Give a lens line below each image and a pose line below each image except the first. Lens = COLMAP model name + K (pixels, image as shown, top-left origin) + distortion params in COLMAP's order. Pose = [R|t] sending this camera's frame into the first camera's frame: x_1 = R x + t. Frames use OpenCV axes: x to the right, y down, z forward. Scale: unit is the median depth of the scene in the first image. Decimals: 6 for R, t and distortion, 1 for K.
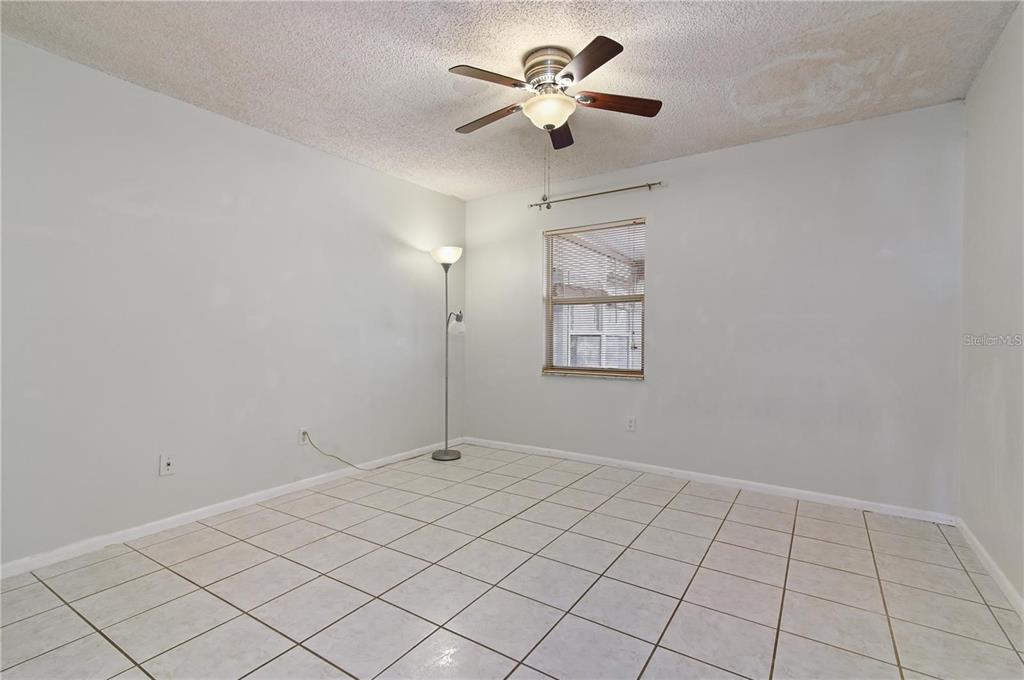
lens RADIAL K [[467.4, 0, 515.7], [0, 467.4, 339.9], [0, 0, 1]] dist [-0.002507, -0.000066]
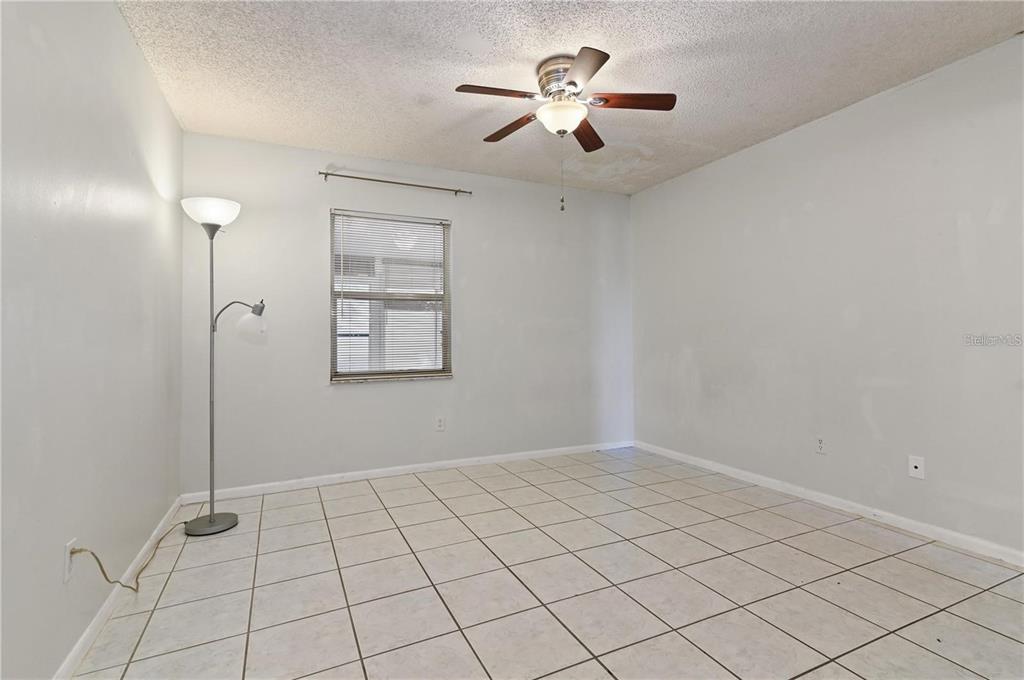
lens RADIAL K [[467.4, 0, 515.1], [0, 467.4, 333.3], [0, 0, 1]] dist [-0.002507, -0.000066]
pose [[0.523281, 0.000244, 0.852160, -0.513211], [0.011829, 0.999902, -0.007550, -0.003697], [-0.852078, 0.014031, 0.523227, 0.332514]]
